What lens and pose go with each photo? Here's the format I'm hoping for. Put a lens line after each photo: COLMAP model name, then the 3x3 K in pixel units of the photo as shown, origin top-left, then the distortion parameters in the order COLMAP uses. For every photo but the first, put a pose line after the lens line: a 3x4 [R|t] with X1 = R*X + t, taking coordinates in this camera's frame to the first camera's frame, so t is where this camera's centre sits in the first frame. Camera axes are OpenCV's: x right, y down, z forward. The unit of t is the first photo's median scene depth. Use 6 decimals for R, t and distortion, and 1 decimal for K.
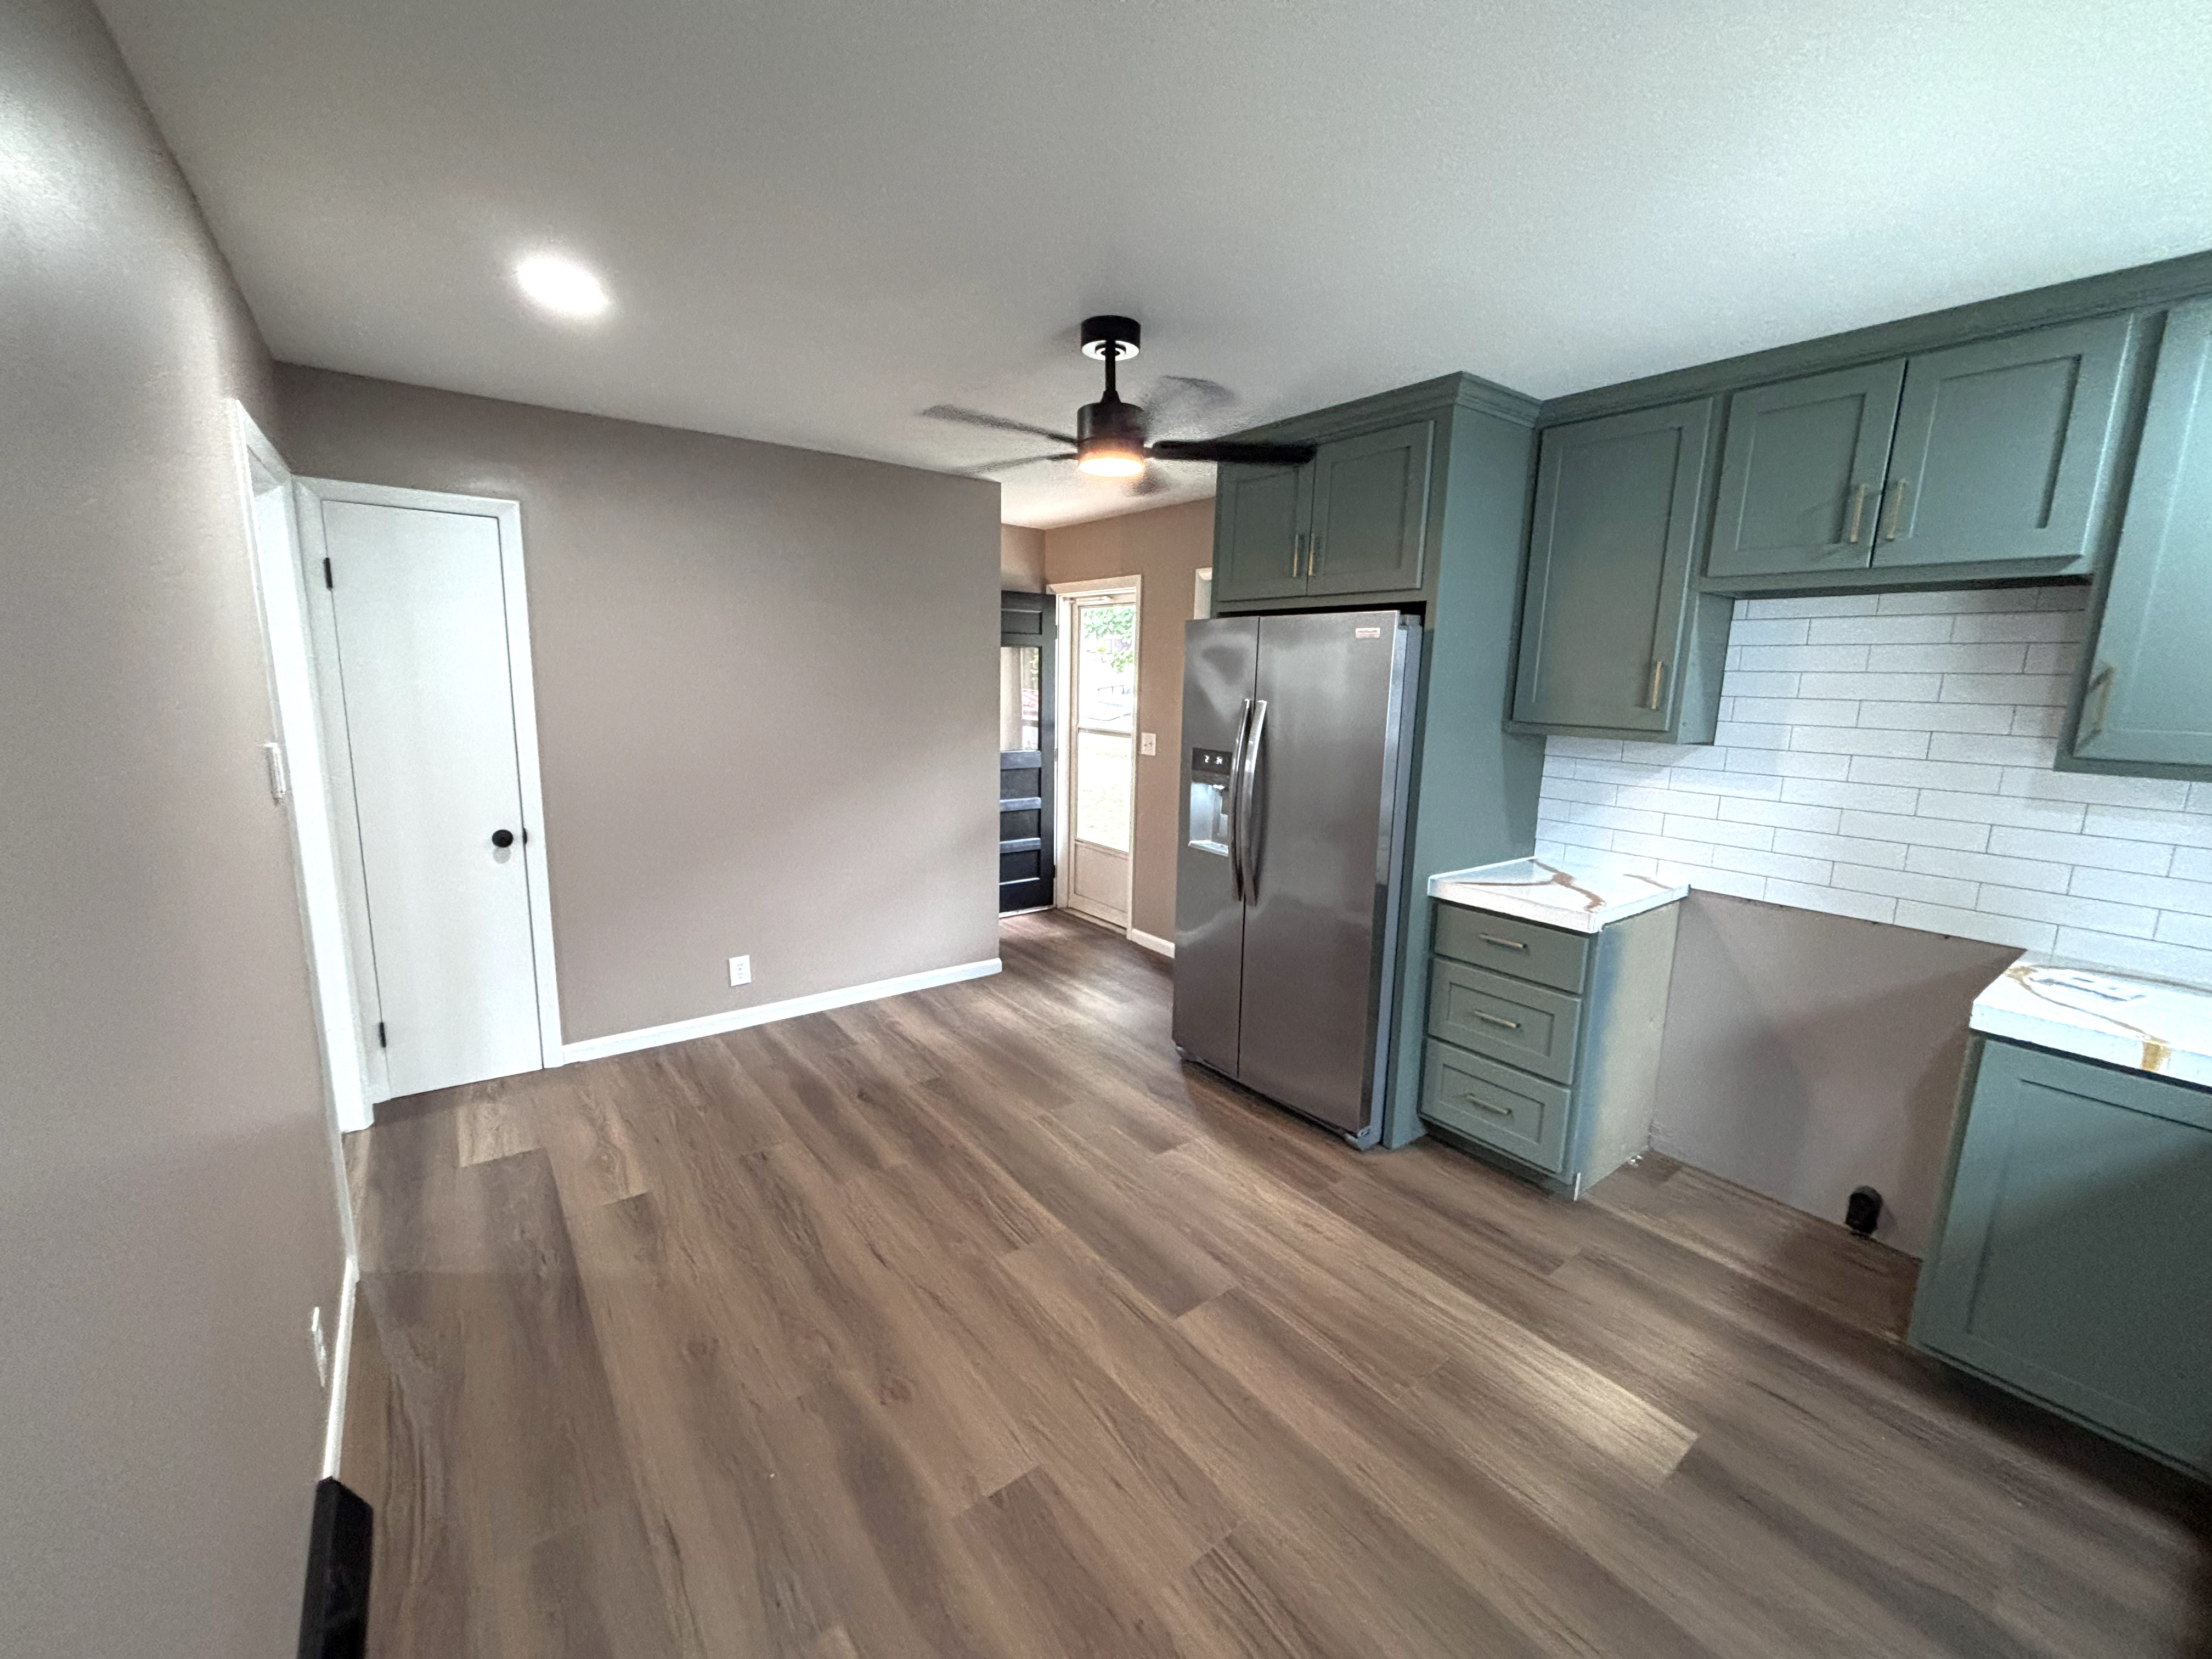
lens RADIAL K [[881.9, 0, 1100.1], [0, 881.9, 829.9], [0, 0, 1]] dist [0.009420, -0.000082]
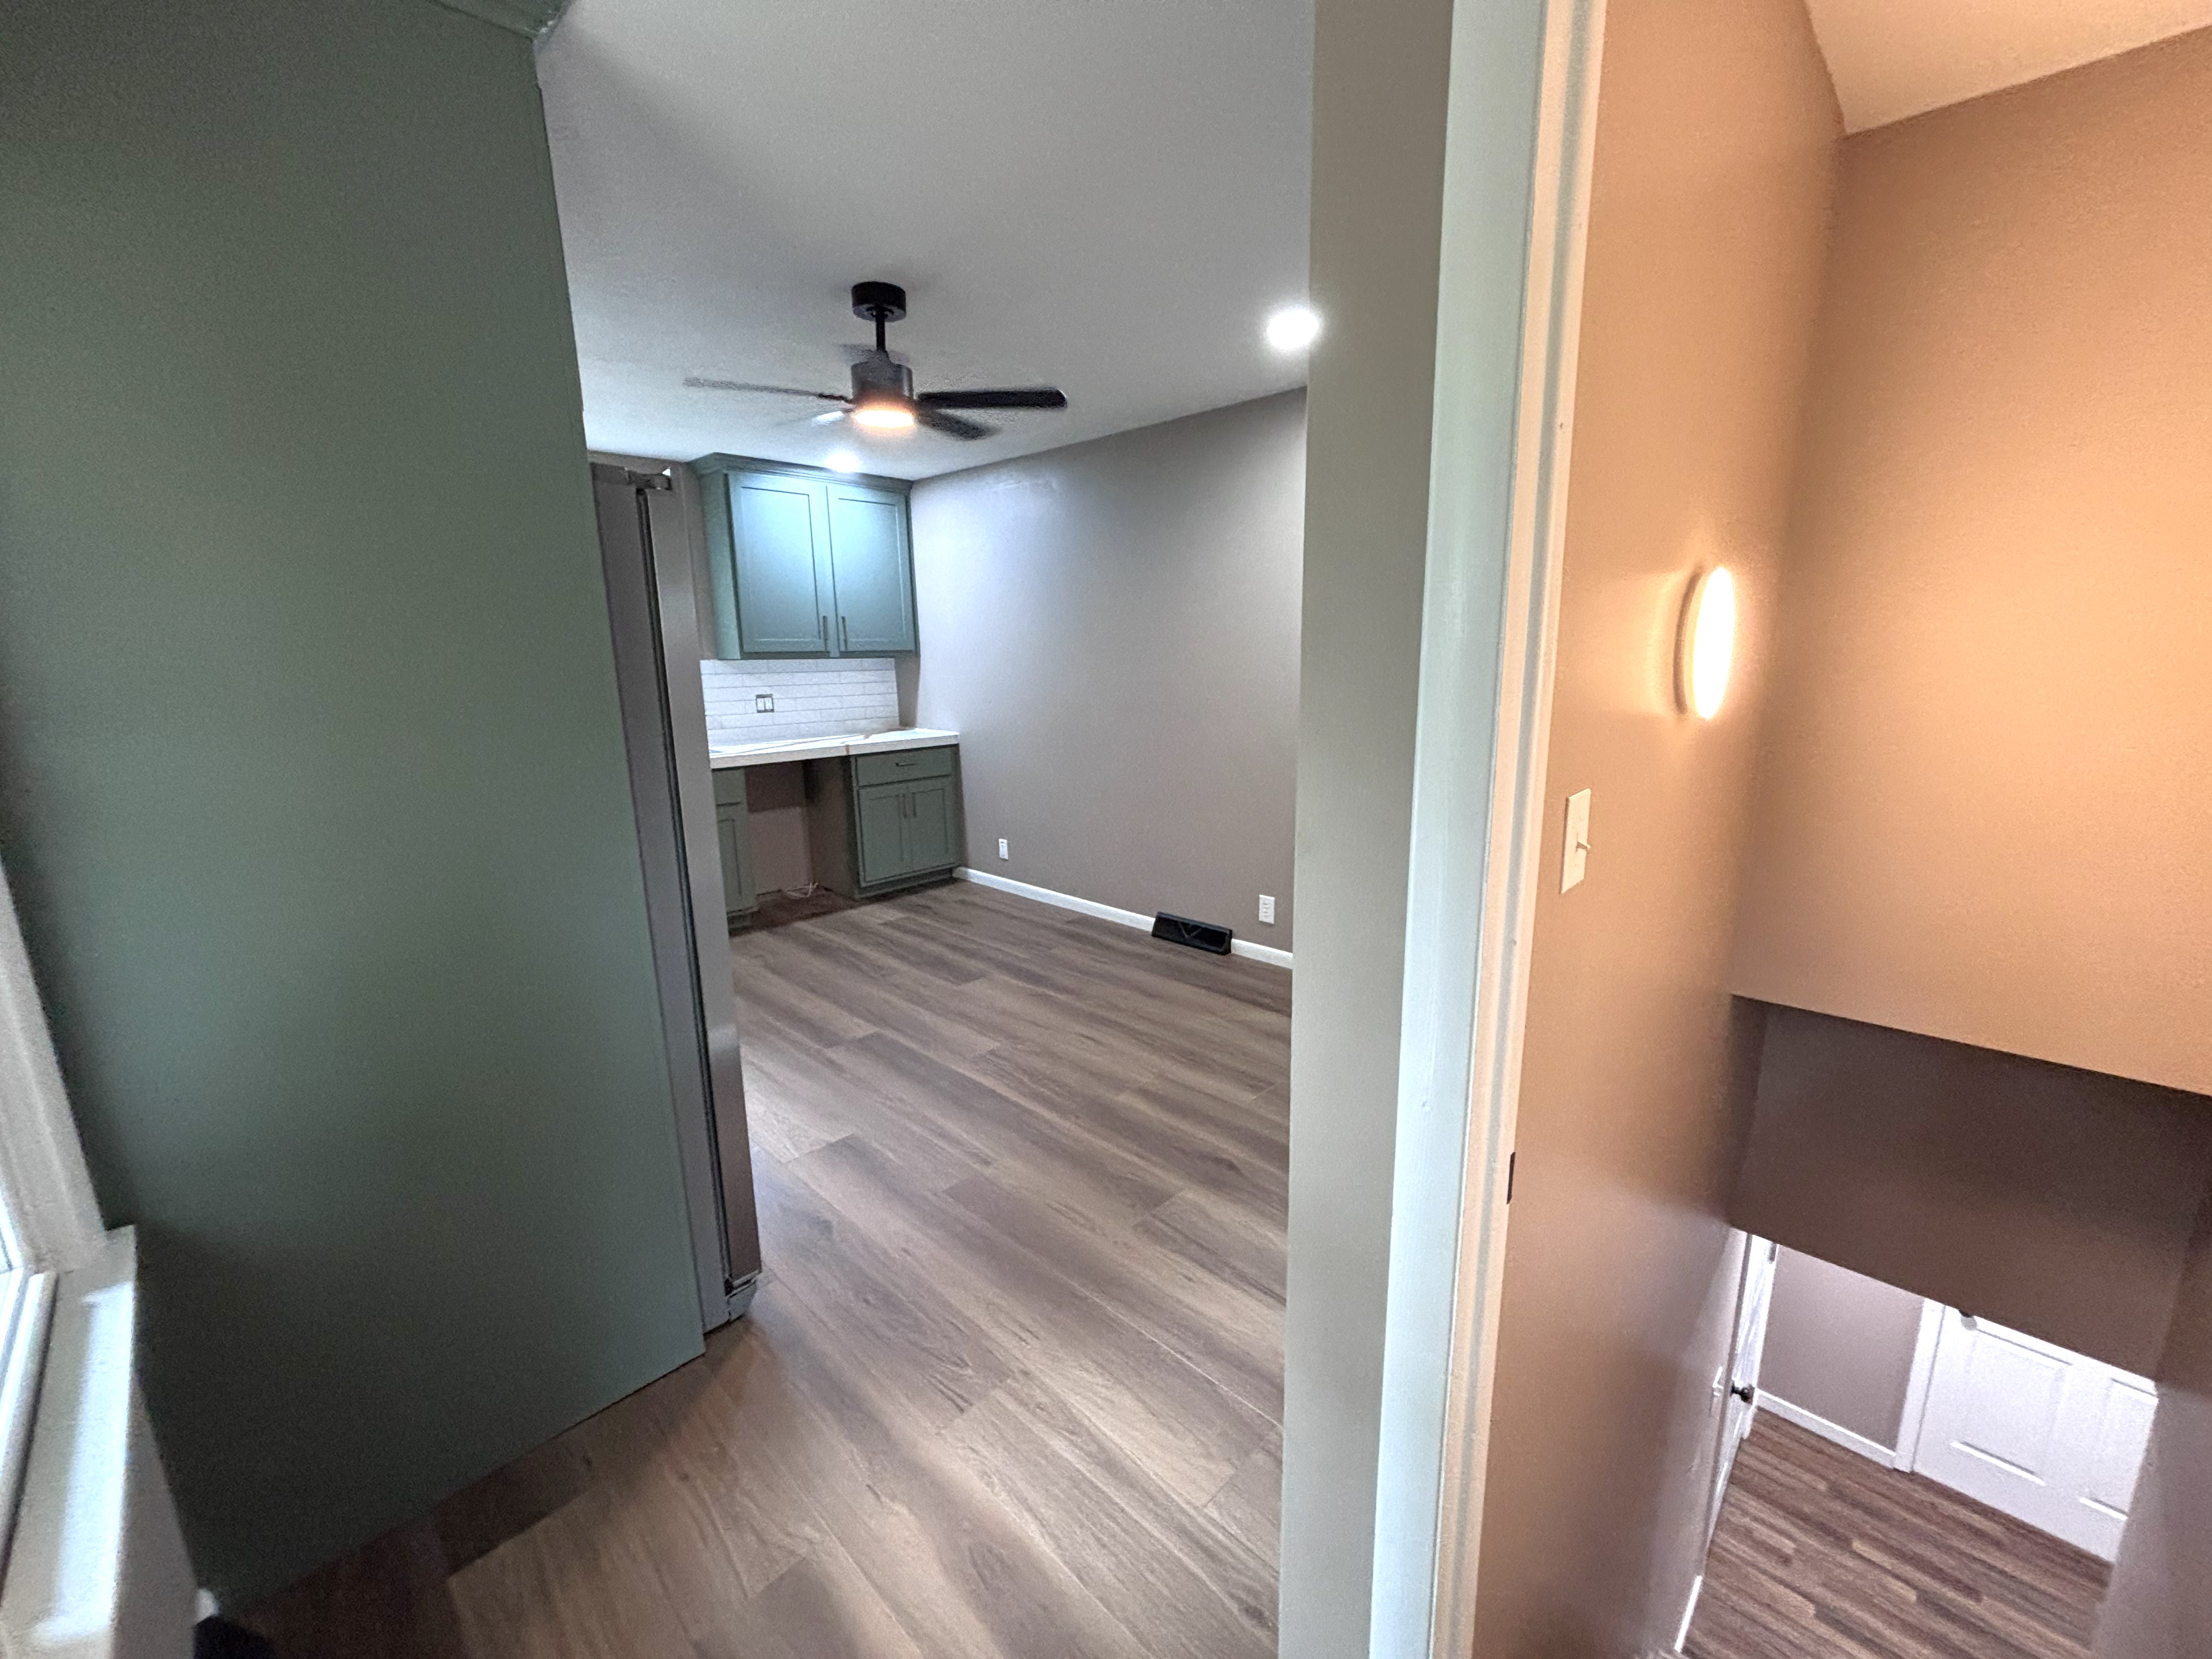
lens RADIAL K [[881.9, 0, 1095.7], [0, 881.9, 830.0], [0, 0, 1]] dist [0.009420, -0.000082]
pose [[-0.990037, 0.019528, -0.139448, -0.072486], [-0.033501, 0.929231, 0.367978, -0.307913], [0.136766, 0.368984, -0.919318, 2.033872]]
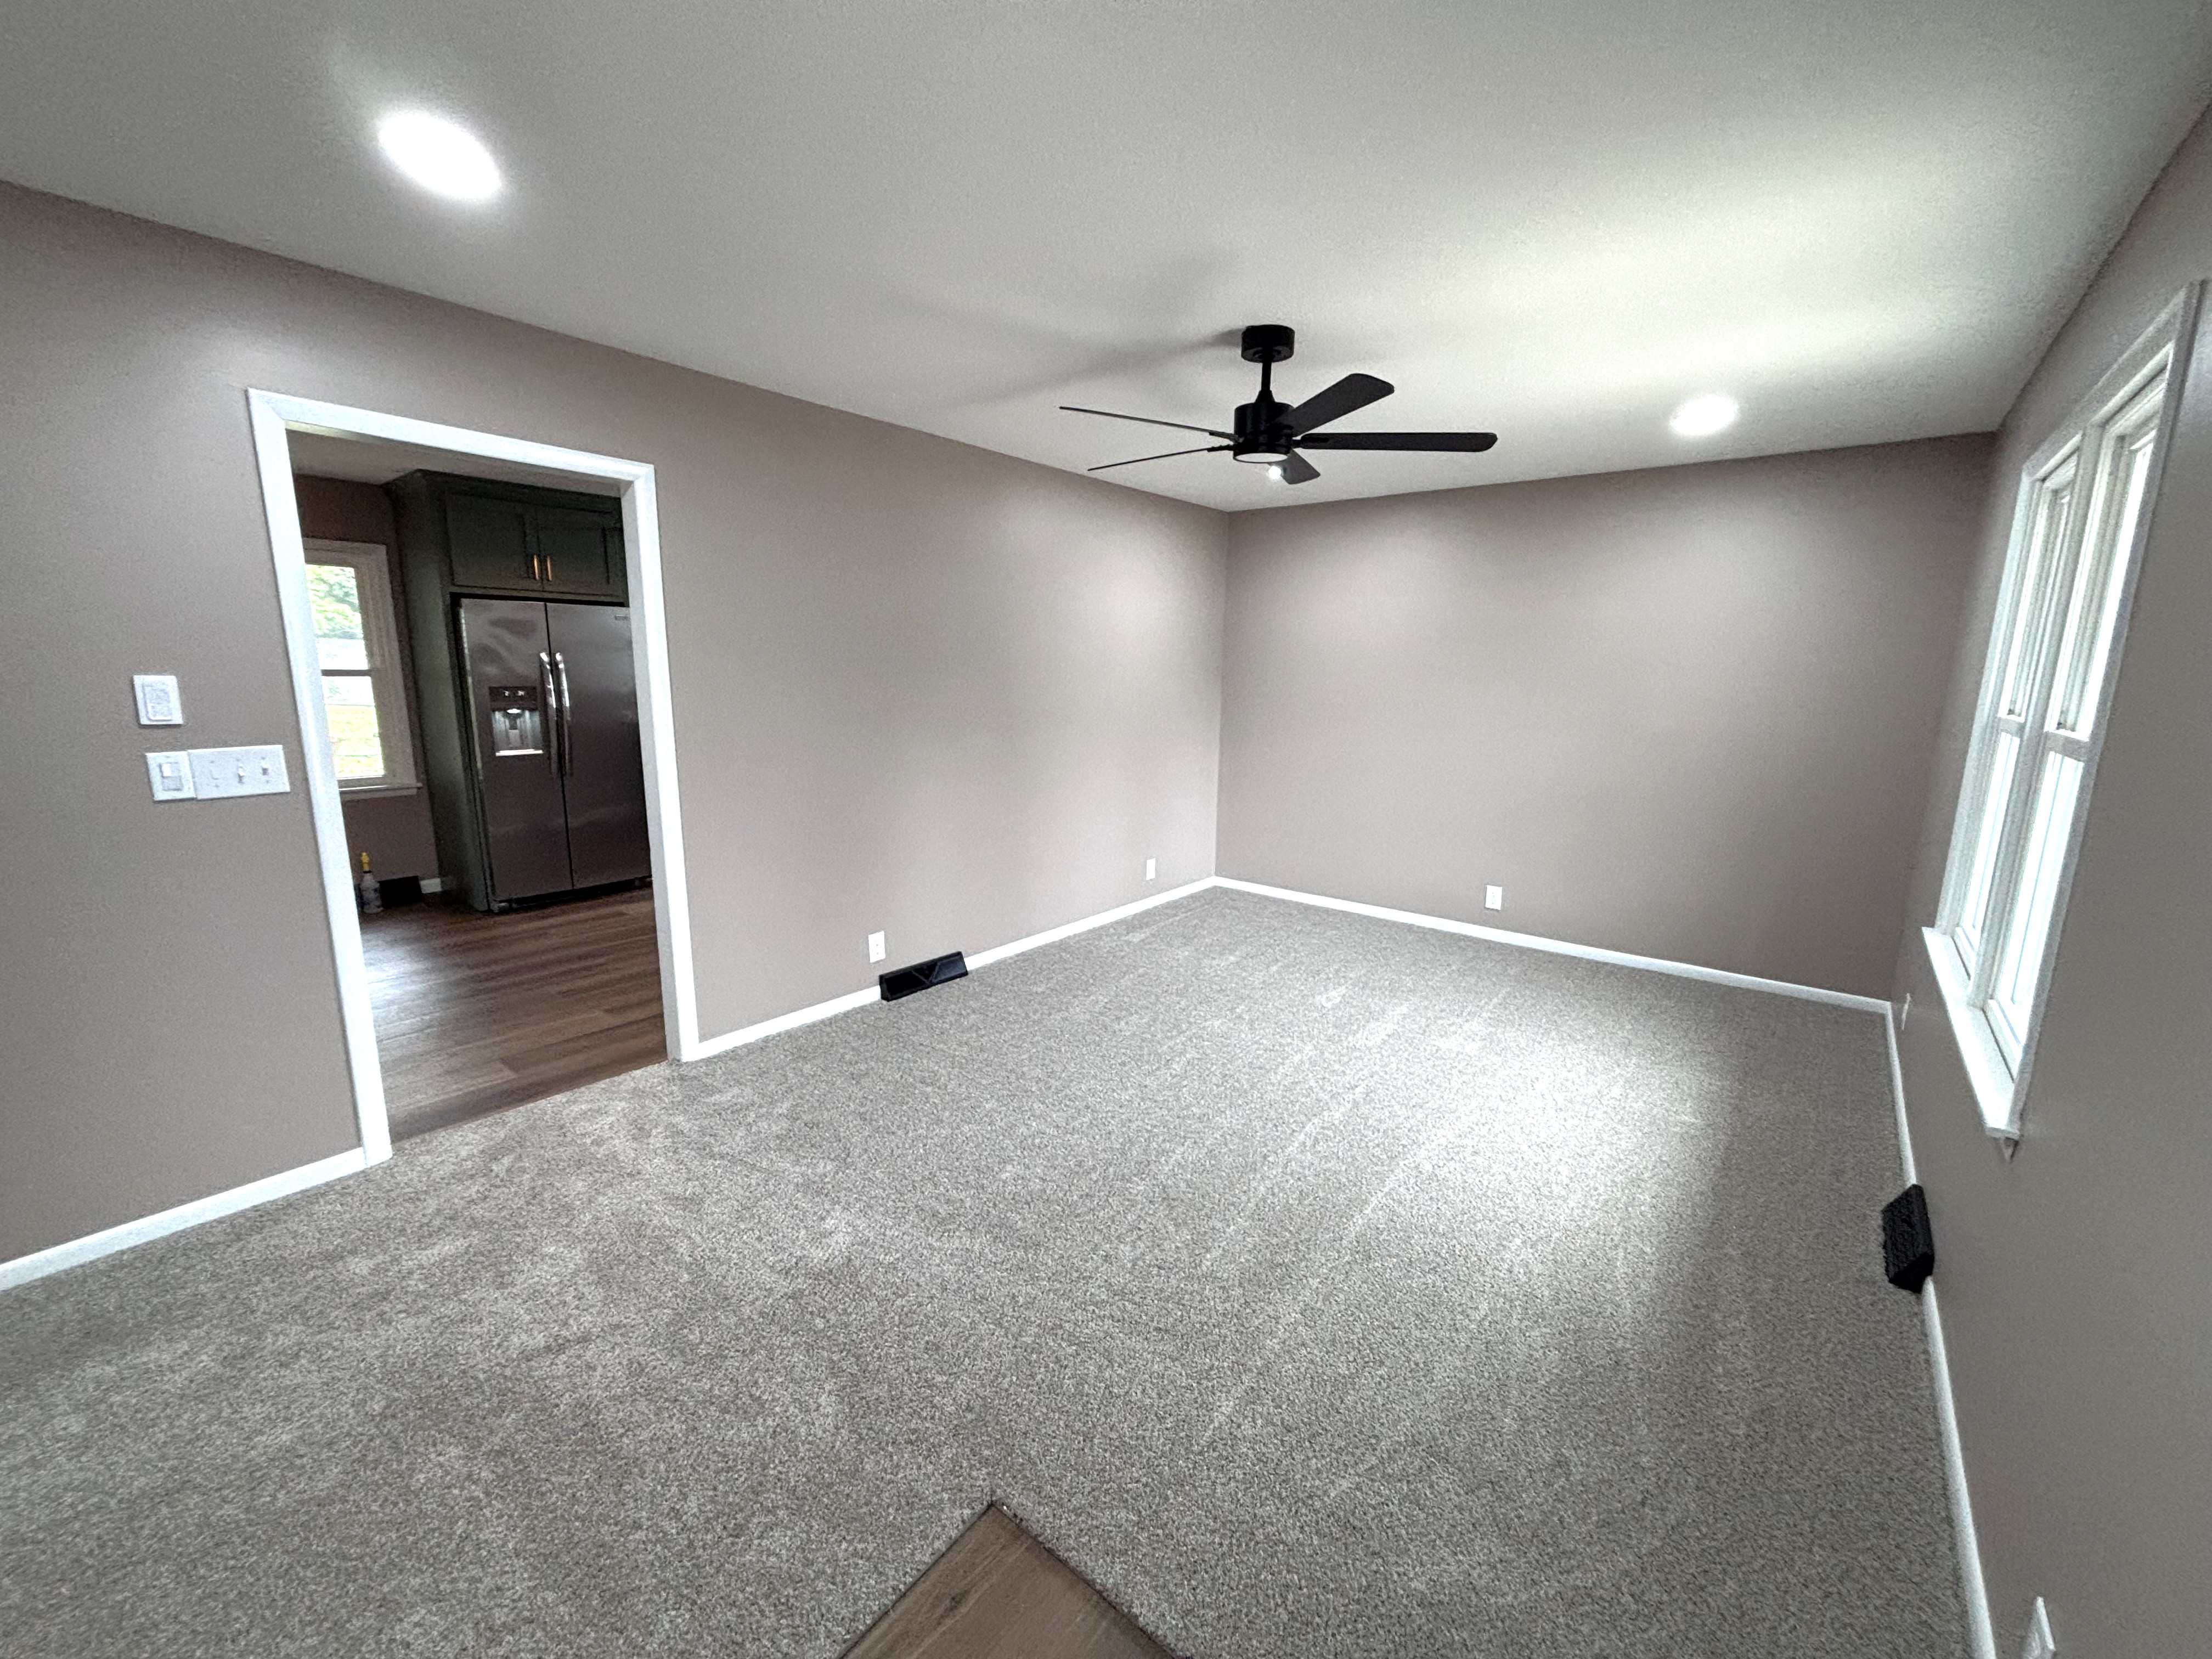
lens RADIAL K [[881.9, 0, 1104.3], [0, 881.9, 828.1], [0, 0, 1]] dist [0.009420, -0.000082]
pose [[-0.234725, -0.200755, 0.951105, -2.063309], [0.154561, 0.958286, 0.240415, -0.085617], [-0.959695, 0.203436, -0.193905, 0.475035]]
